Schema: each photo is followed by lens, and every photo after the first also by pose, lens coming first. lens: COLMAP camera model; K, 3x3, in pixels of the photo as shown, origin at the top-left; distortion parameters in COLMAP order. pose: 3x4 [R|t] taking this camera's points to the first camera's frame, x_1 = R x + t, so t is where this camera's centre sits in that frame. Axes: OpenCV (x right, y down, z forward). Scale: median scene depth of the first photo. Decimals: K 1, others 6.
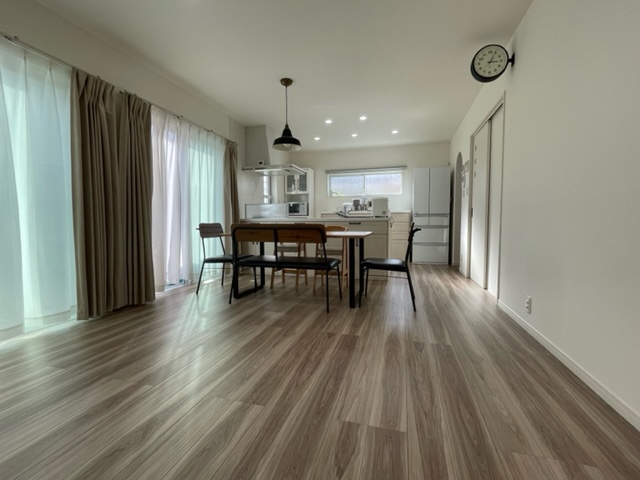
lens RADIAL K [[291.9, 0, 320.4], [0, 291.9, 239.6], [0, 0, 1]] dist [-0.003214, -0.001013]
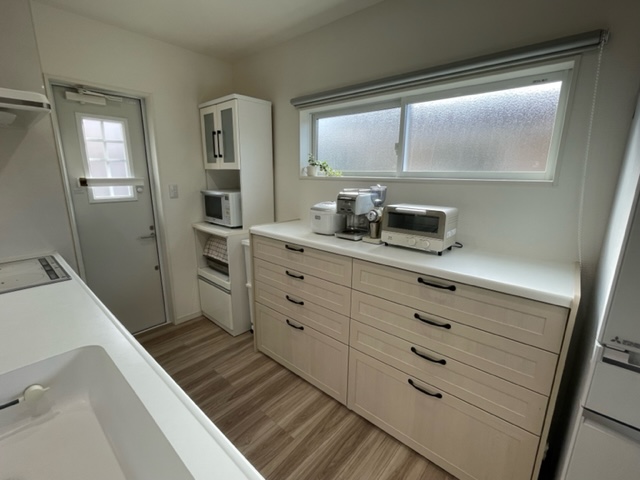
lens RADIAL K [[291.9, 0, 321.7], [0, 291.9, 241.3], [0, 0, 1]] dist [-0.003214, -0.001013]
pose [[0.903018, 0.111676, -0.414833, 0.243237], [-0.041860, 0.983899, 0.173751, -0.155923], [0.427557, -0.139536, 0.893154, 0.802759]]
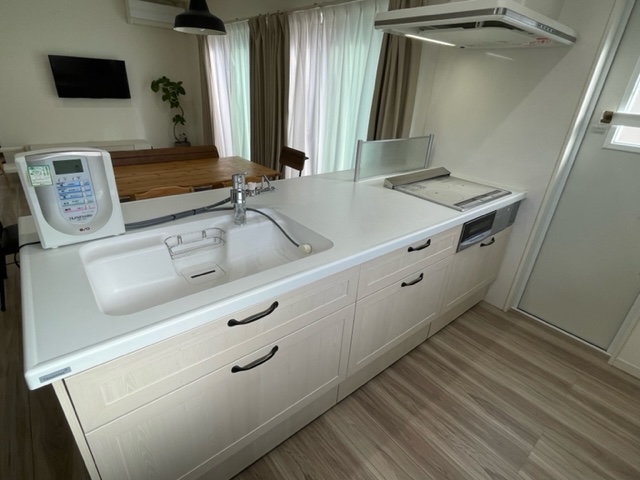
lens RADIAL K [[341.5, 0, 318.0], [0, 341.5, 236.0], [0, 0, 1]] dist [0.002957, -0.000054]
pose [[-0.576996, 0.311997, -0.754807, 0.240100], [-0.101519, 0.889599, 0.445317, -0.169833], [0.810413, 0.333573, -0.481621, 0.991251]]
